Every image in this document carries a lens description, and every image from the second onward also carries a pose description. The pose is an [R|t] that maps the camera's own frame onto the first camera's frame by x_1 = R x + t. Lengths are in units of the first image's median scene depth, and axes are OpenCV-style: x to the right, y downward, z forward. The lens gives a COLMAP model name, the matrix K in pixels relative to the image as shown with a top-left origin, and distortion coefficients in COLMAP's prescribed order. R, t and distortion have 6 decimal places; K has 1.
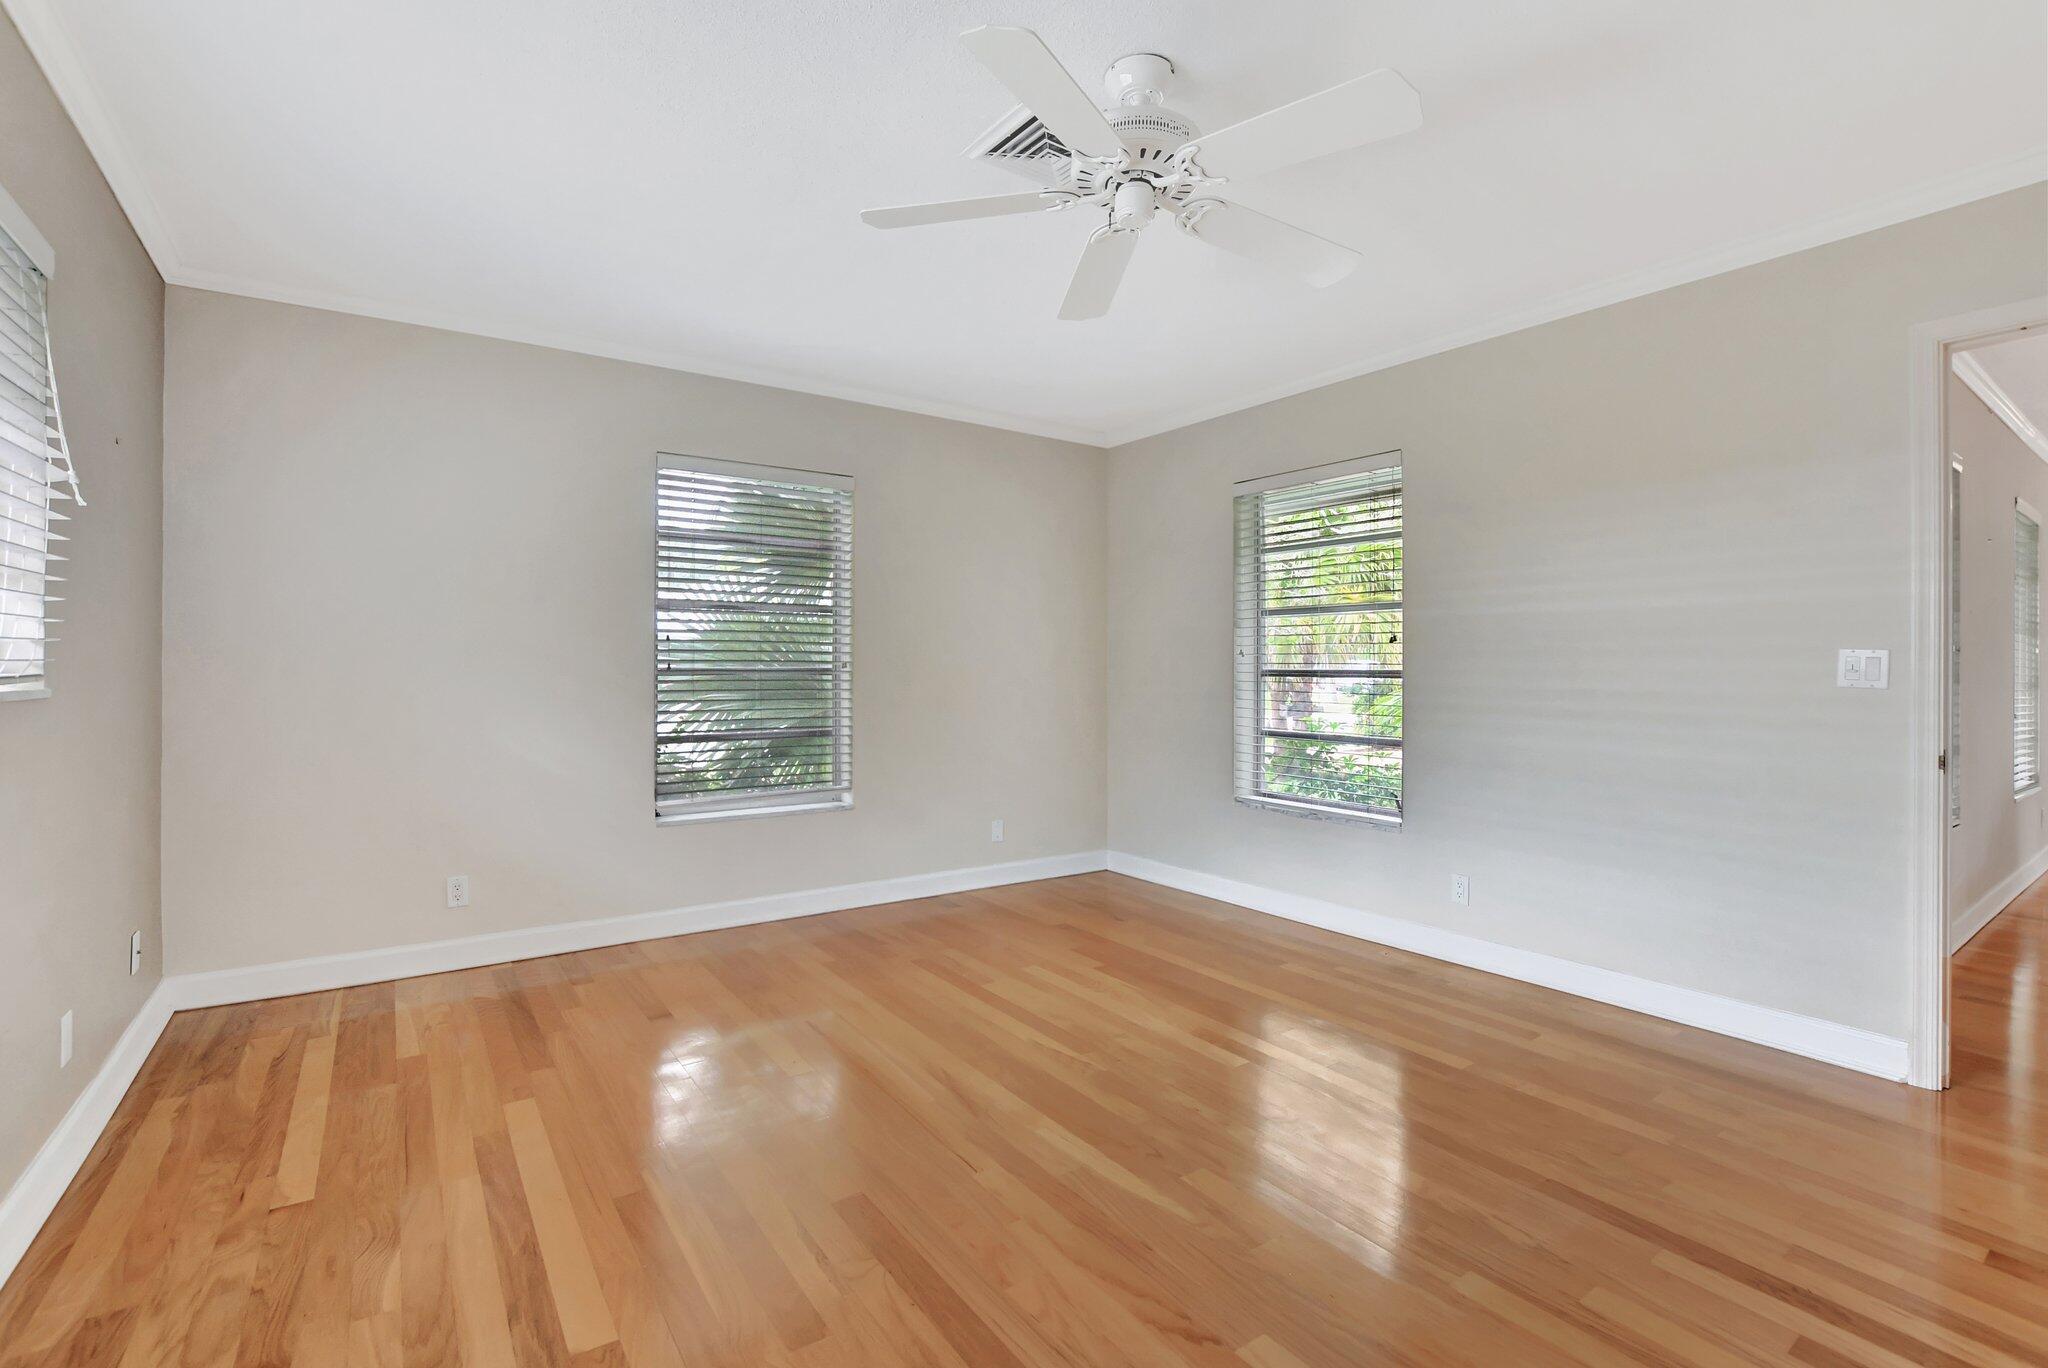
lens RADIAL K [[929.9, 0, 1014.5], [0, 929.9, 668.8], [0, 0, 1]] dist [-0.034282, 0.000236]
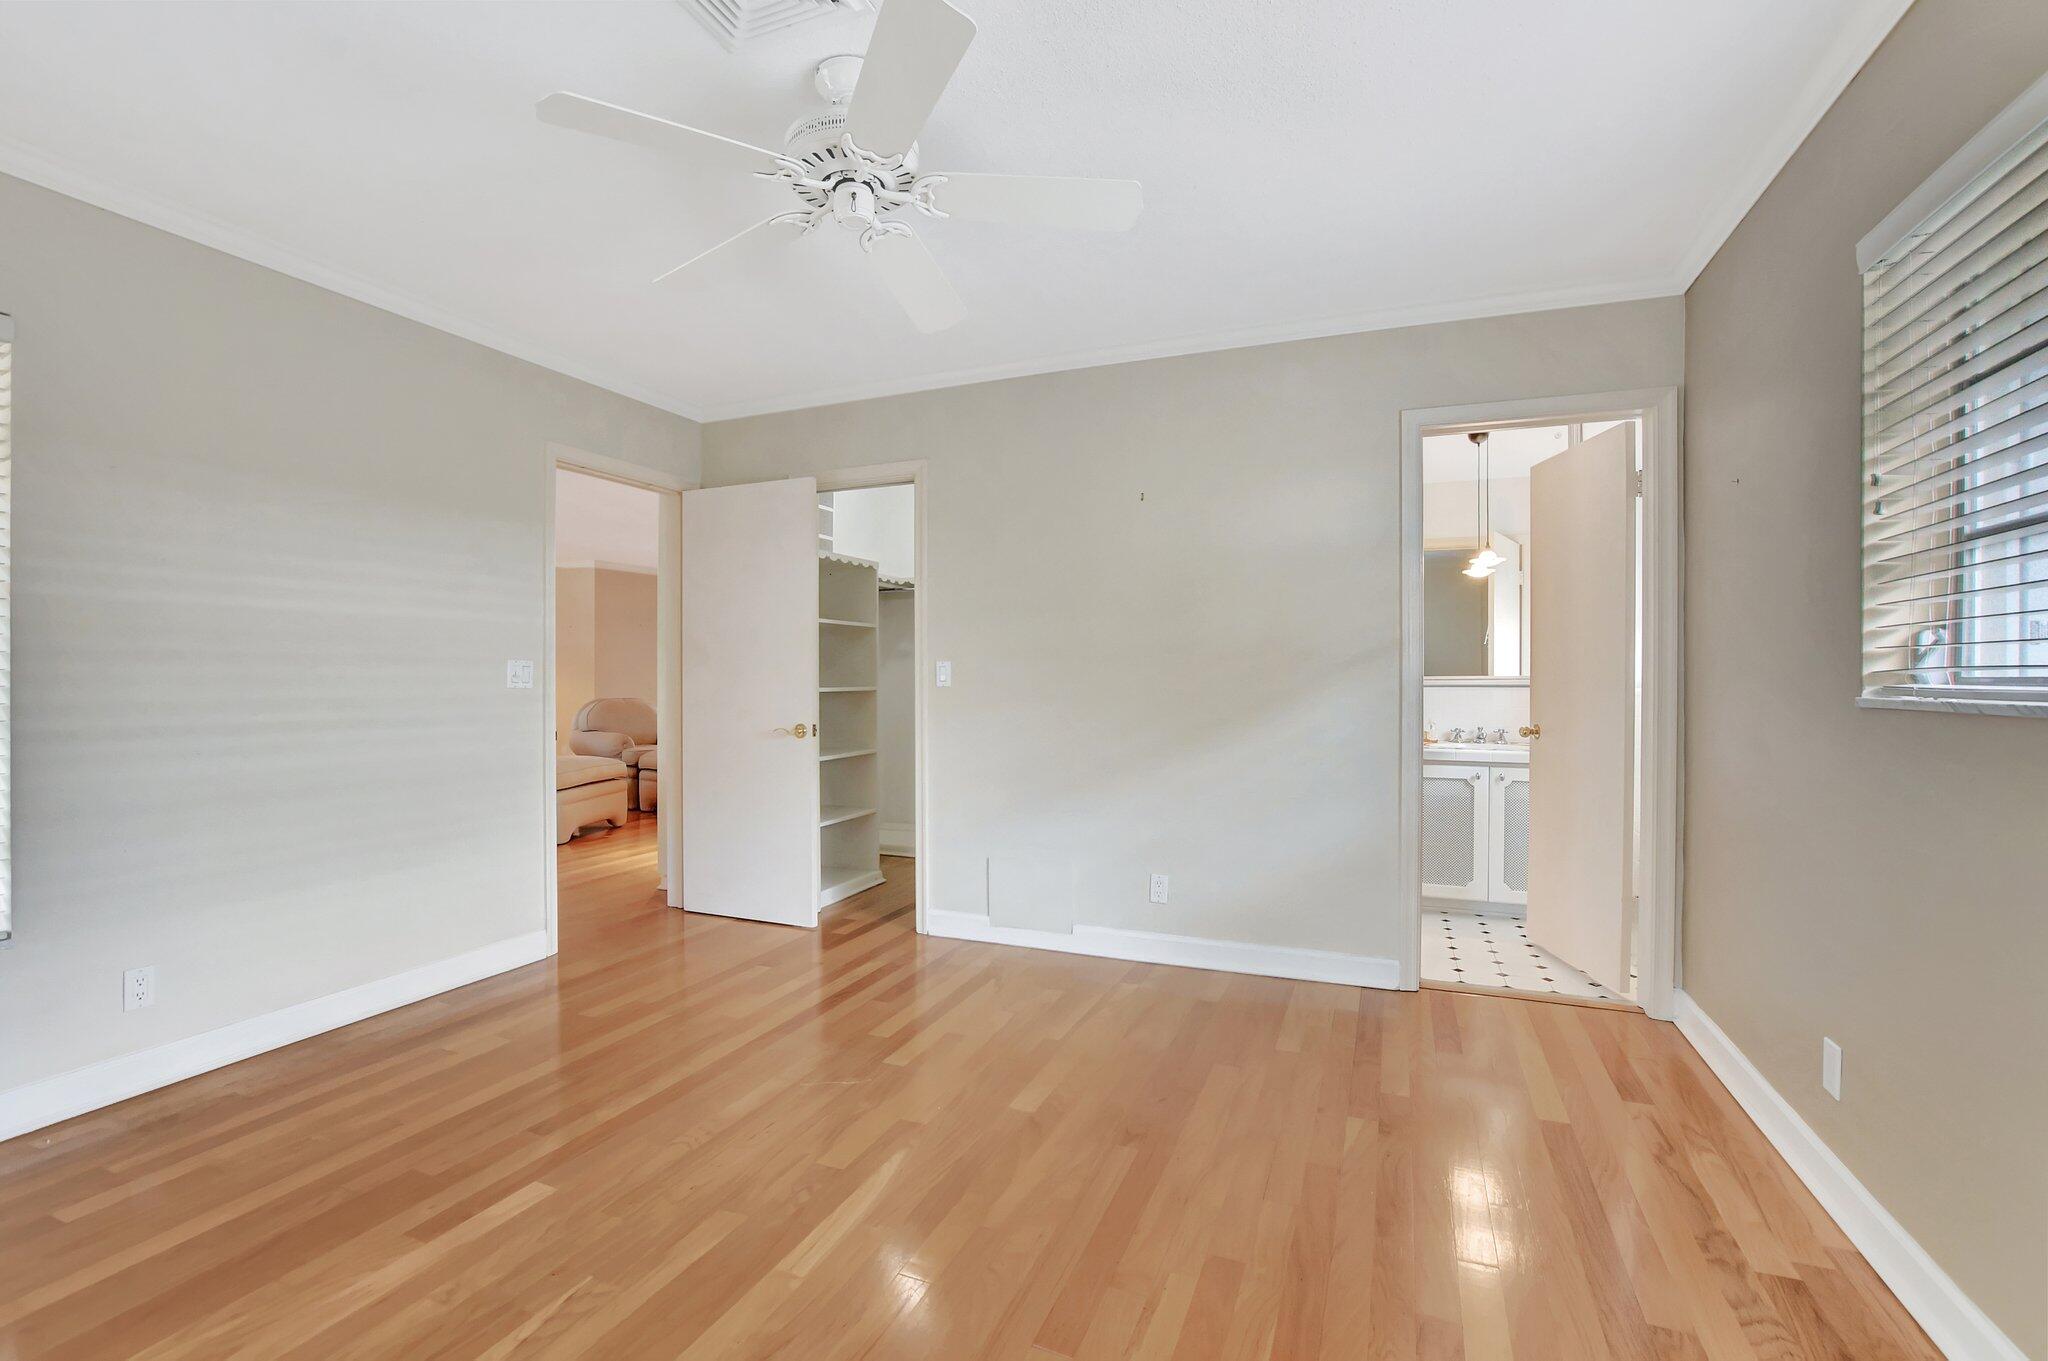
lens RADIAL K [[929.9, 0, 1014.5], [0, 929.9, 665.3], [0, 0, 1]] dist [-0.034282, 0.000236]
pose [[-0.545615, -0.002990, 0.838031, -0.540240], [-0.005998, 0.999982, -0.000337, -0.015926], [-0.838015, -0.005210, -0.545623, 0.945094]]
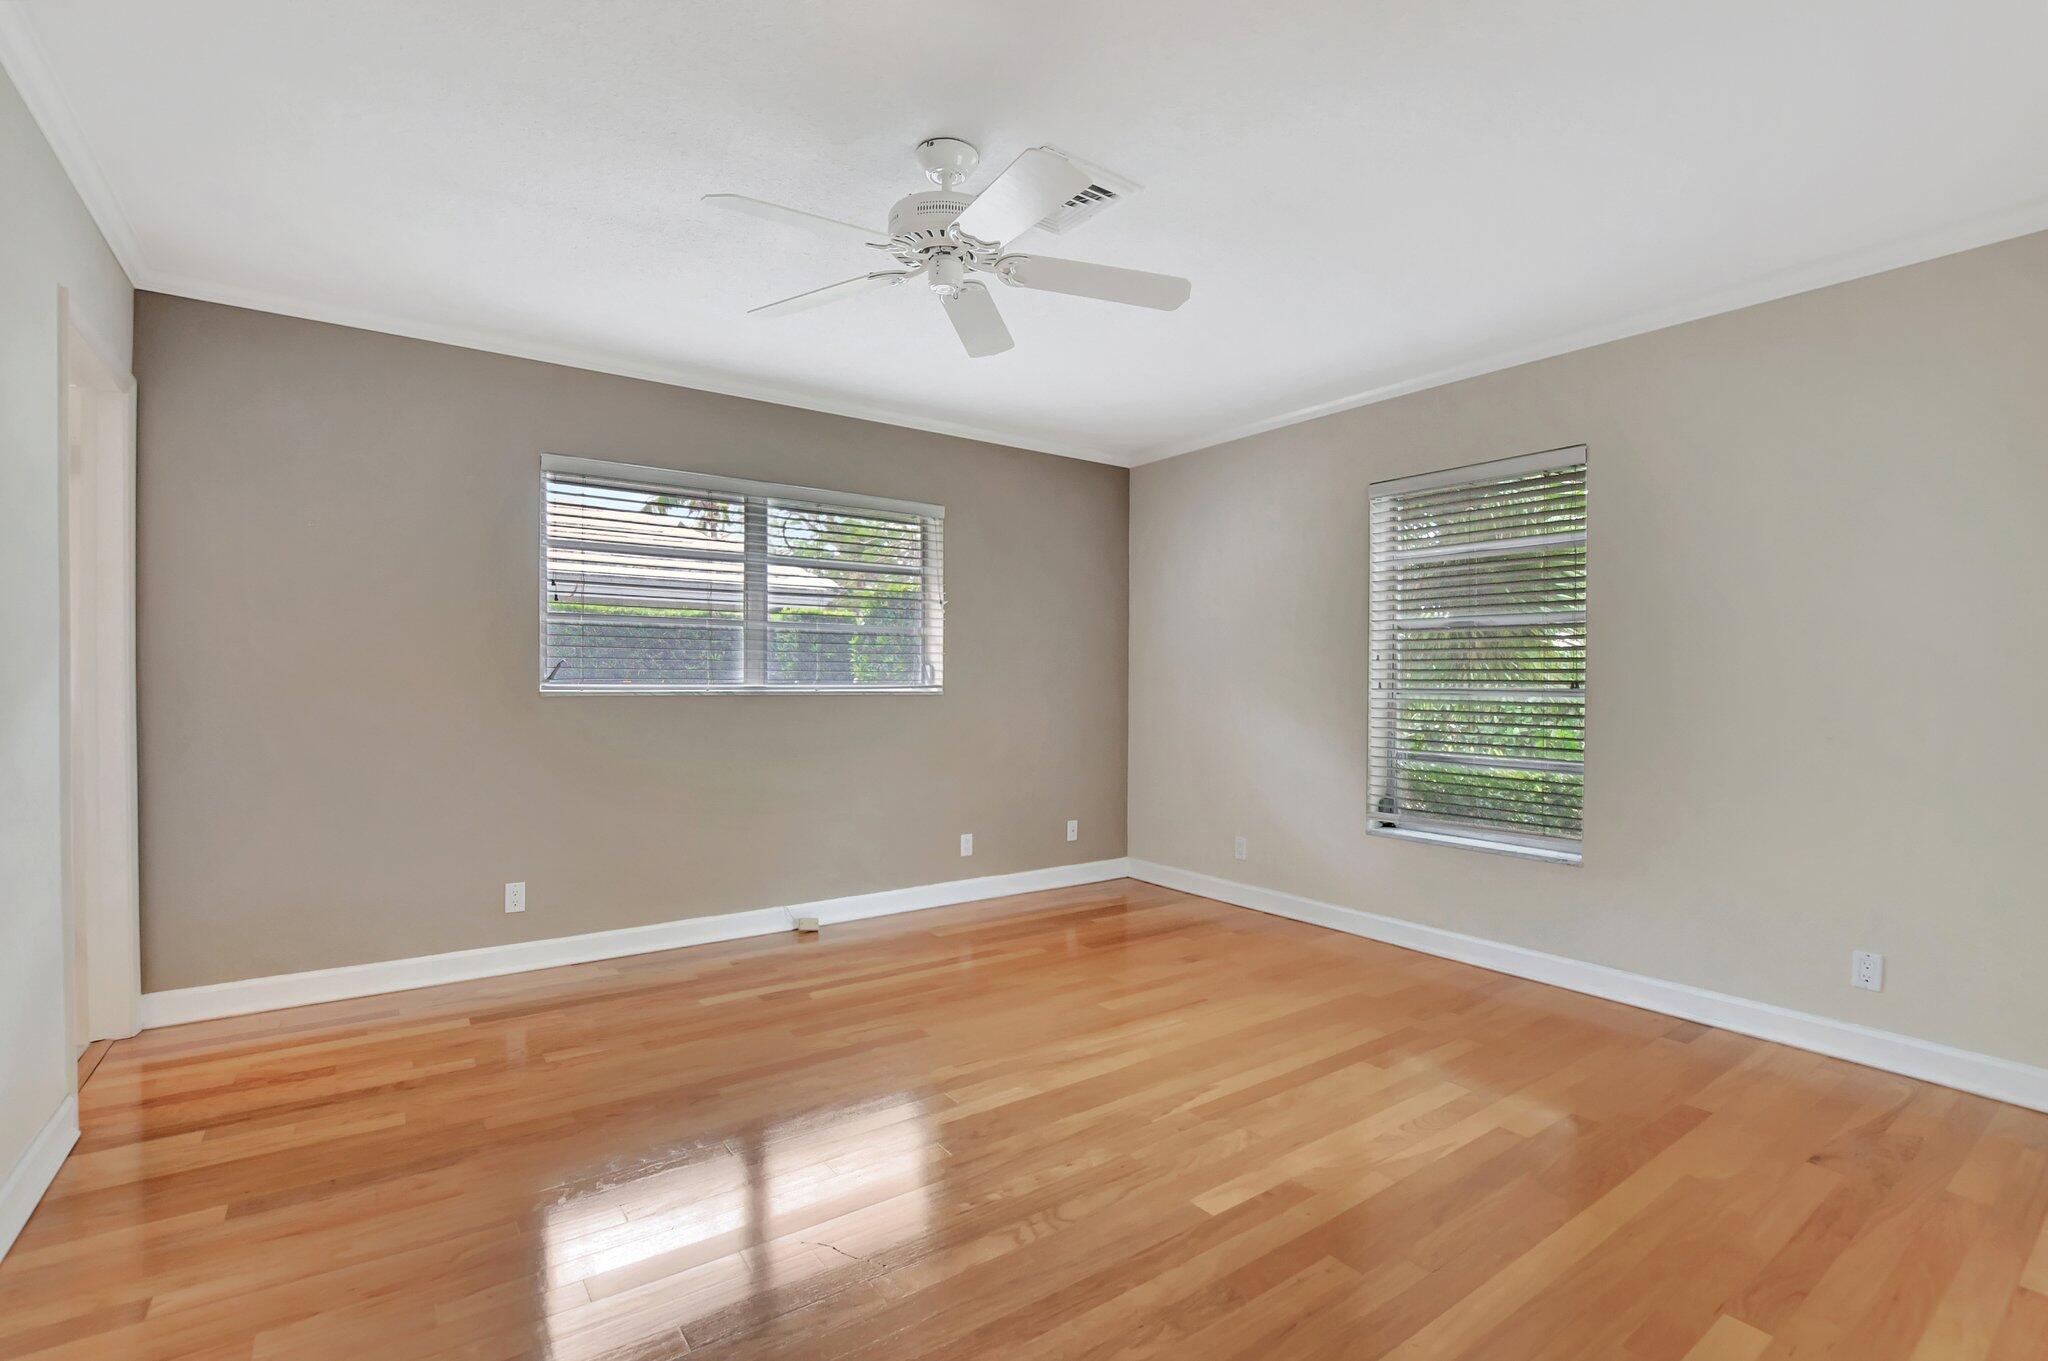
lens RADIAL K [[929.9, 0, 1014.5], [0, 929.9, 665.3], [0, 0, 1]] dist [-0.034282, 0.000236]
pose [[0.011473, -0.013153, -0.999848, 0.882788], [-0.007192, 0.999887, -0.013236, -0.013310], [0.999908, 0.007343, 0.011377, 0.720397]]
